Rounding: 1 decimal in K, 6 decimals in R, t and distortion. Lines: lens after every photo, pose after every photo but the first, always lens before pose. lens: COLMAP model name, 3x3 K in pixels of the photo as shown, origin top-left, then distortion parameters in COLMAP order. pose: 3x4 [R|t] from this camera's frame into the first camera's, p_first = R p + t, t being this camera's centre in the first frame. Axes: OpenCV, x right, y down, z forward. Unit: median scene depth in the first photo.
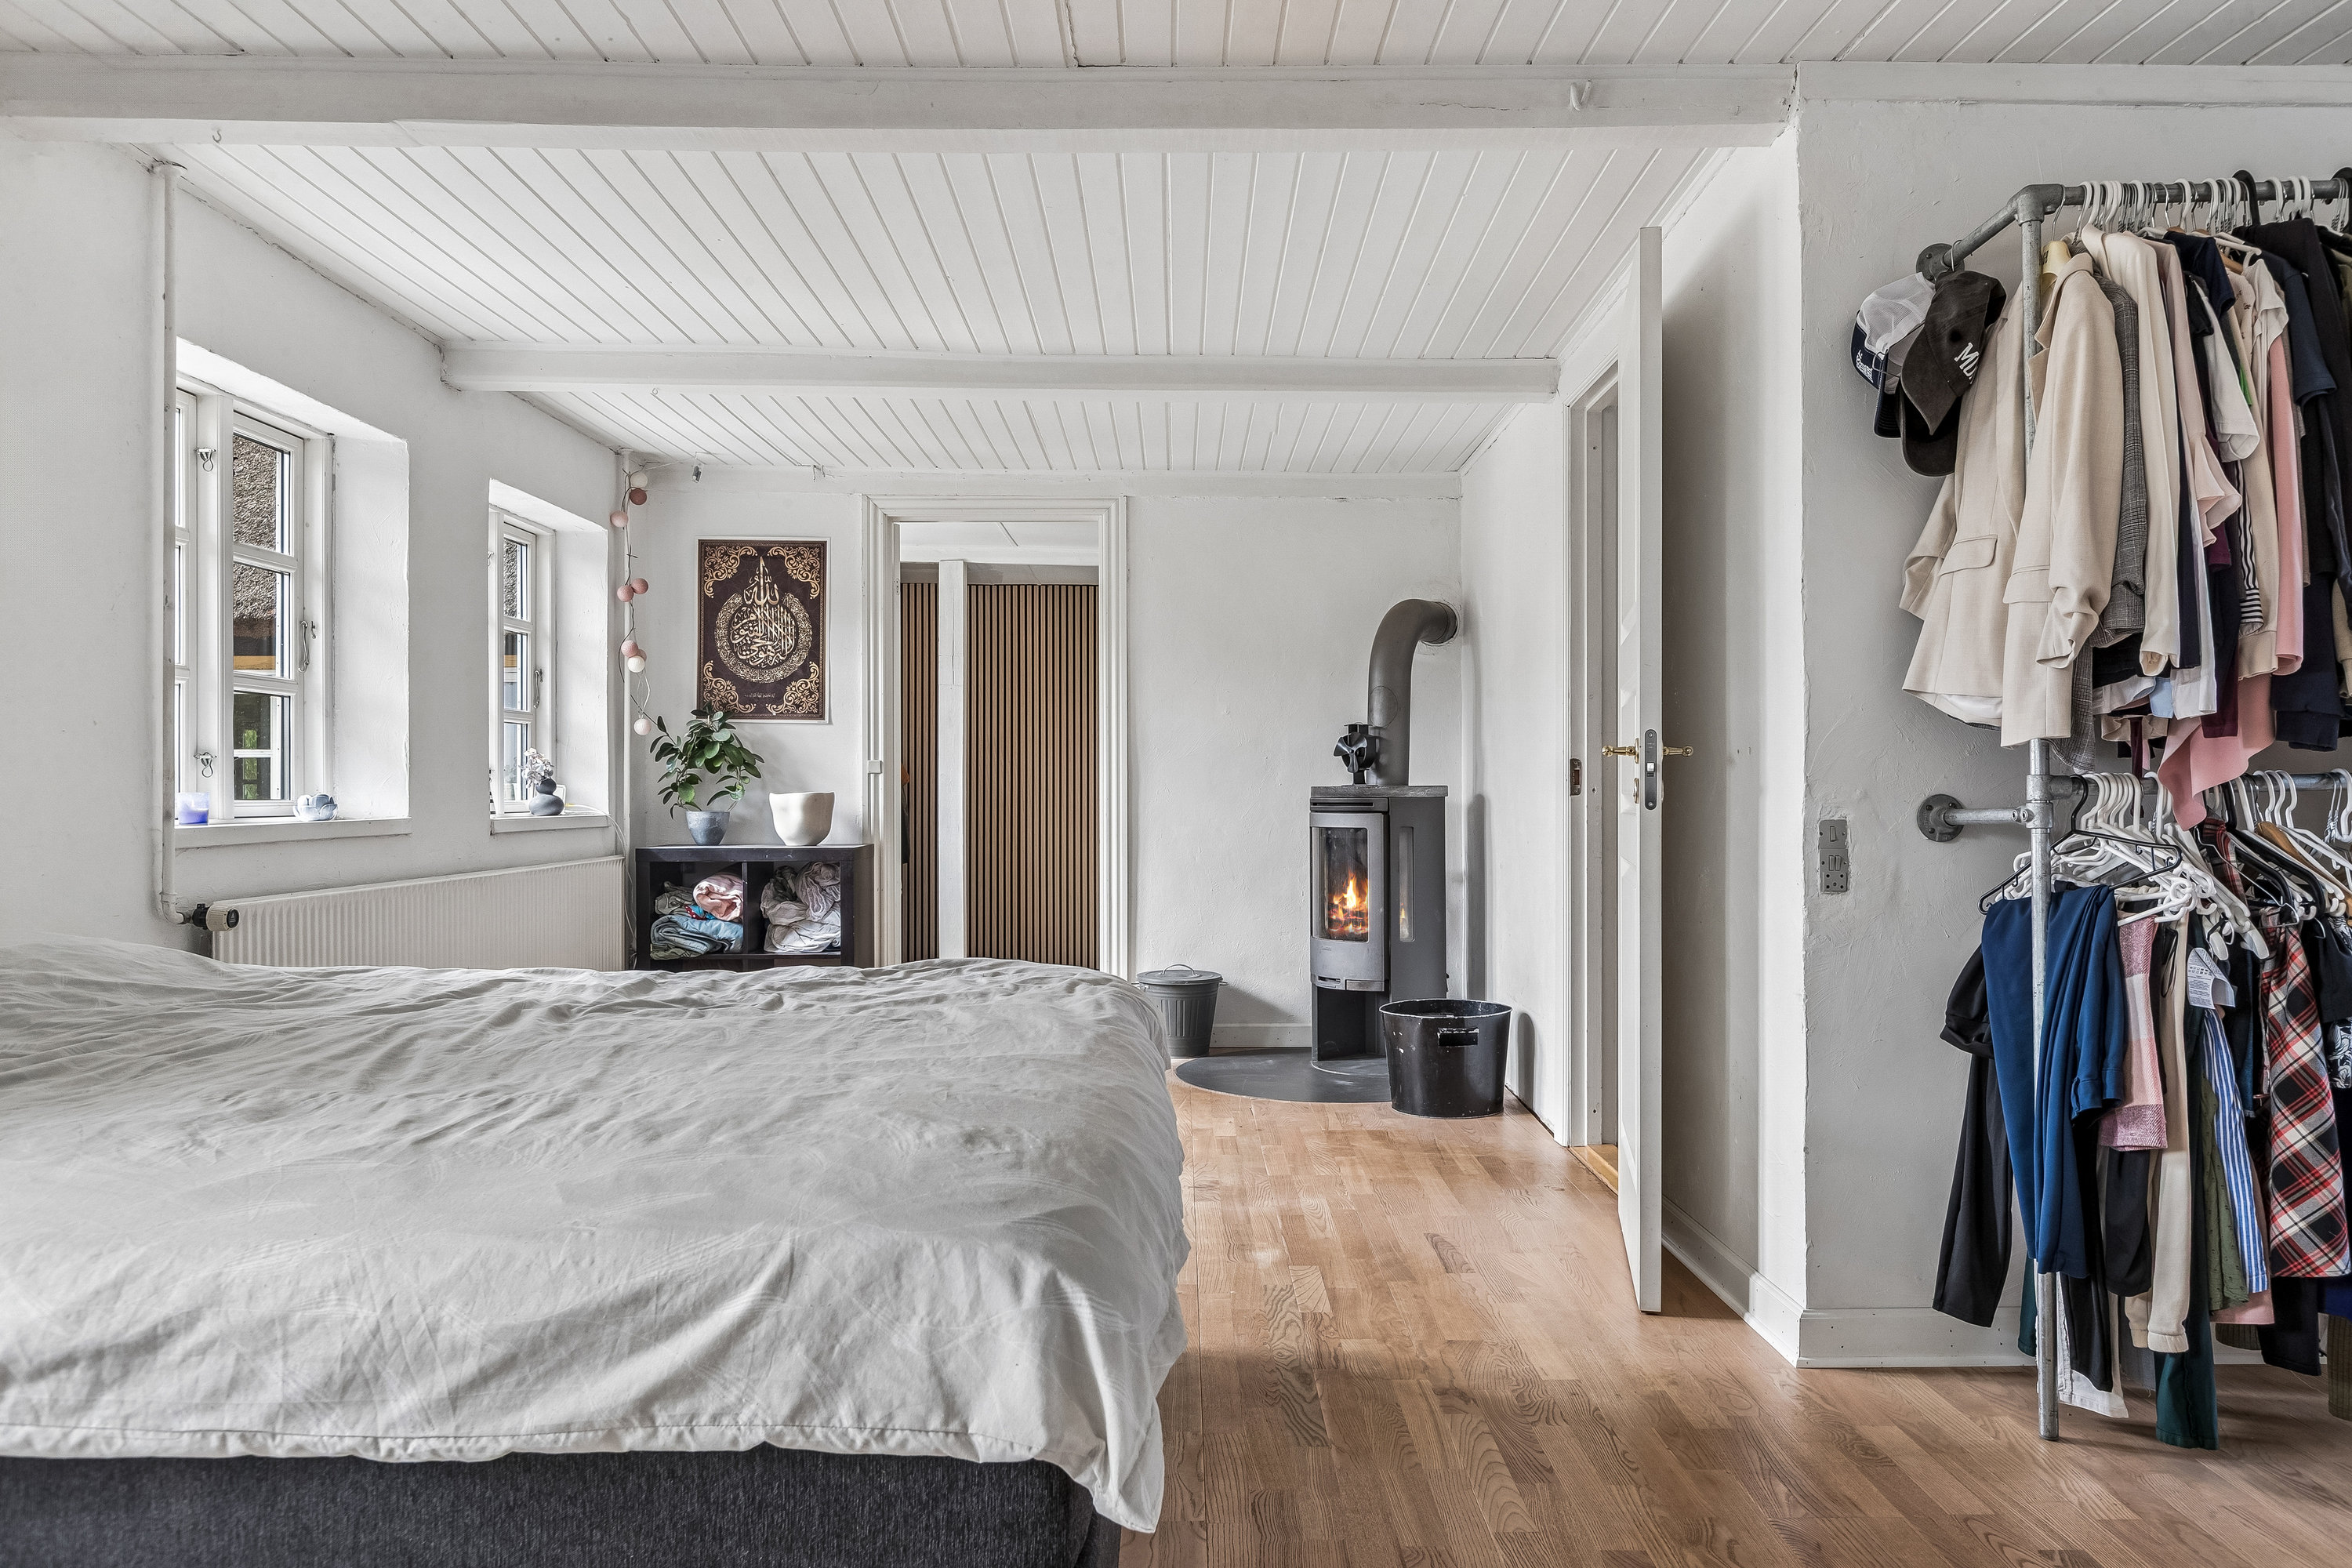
lens RADIAL K [[1637.5, 0, 1176.0], [0, 1637.5, 784.0], [0, 0, 1]] dist [-0.009809, 0.003327]
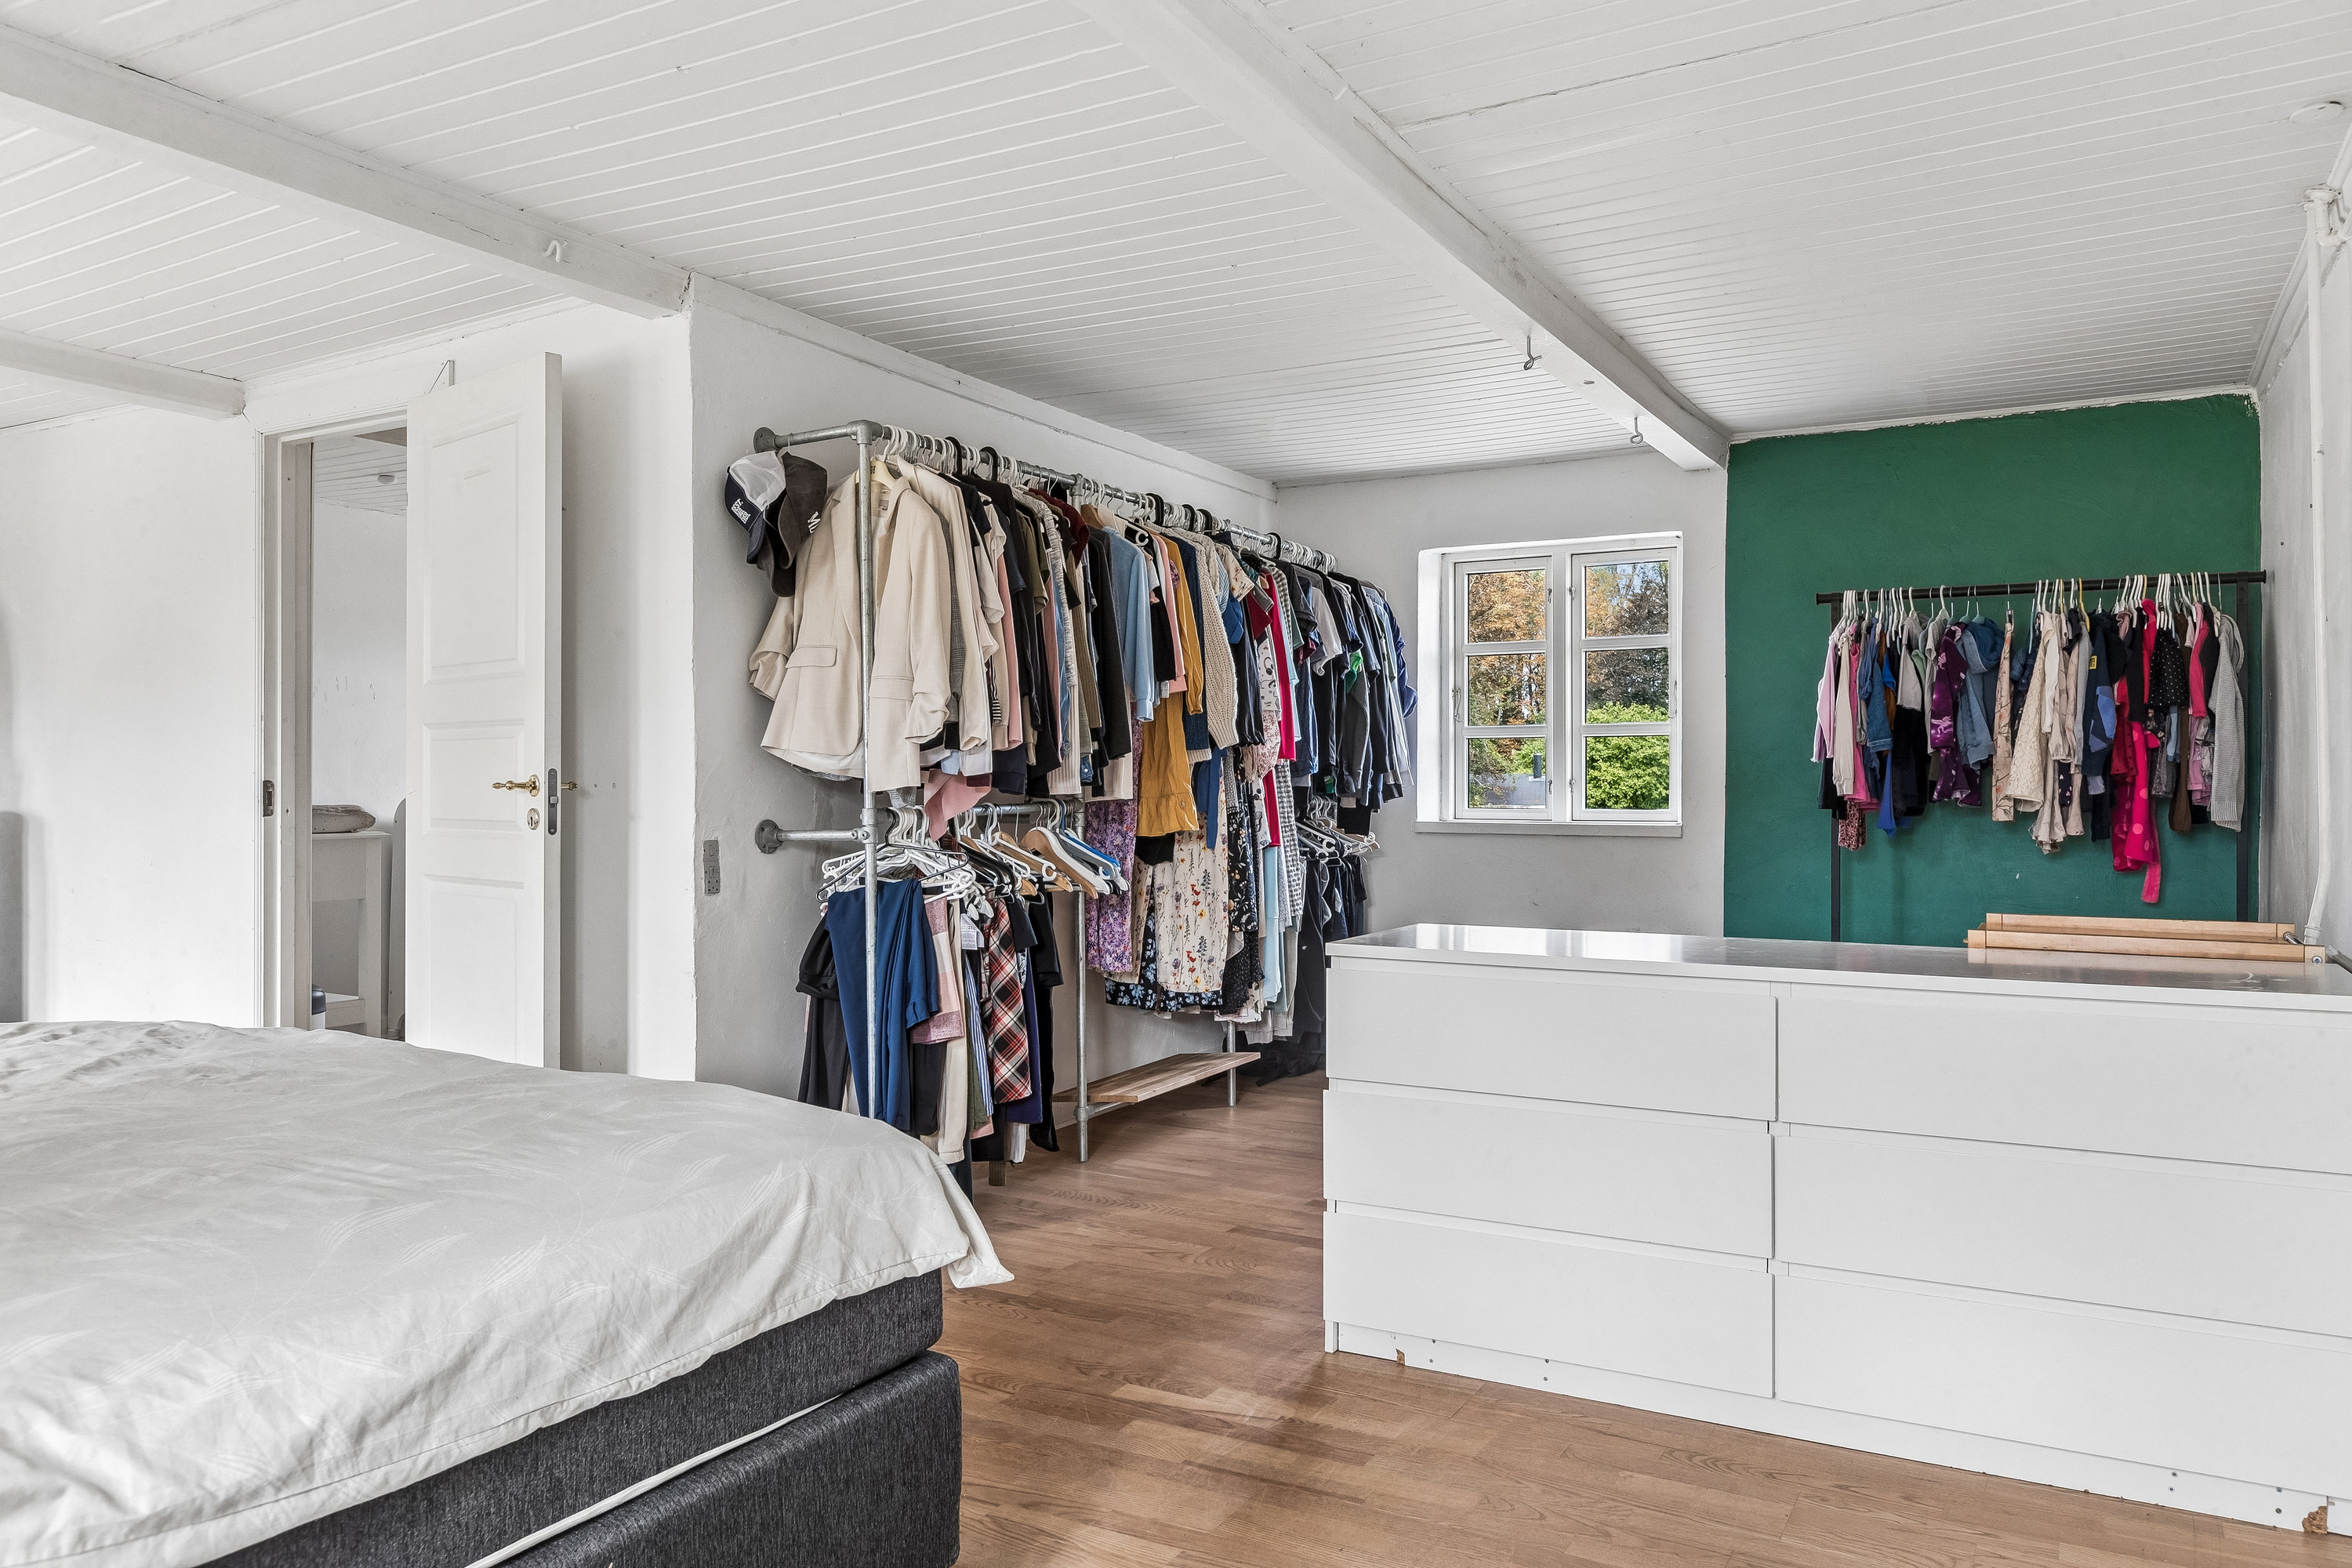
lens RADIAL K [[1637.5, 0, 1176.0], [0, 1637.5, 784.0], [0, 0, 1]] dist [-0.009809, 0.003327]
pose [[0.490413, 0.001462, 0.871489, -0.723468], [-0.006155, 0.999979, 0.001786, -0.036175], [-0.871468, -0.006240, 0.490412, 0.000782]]
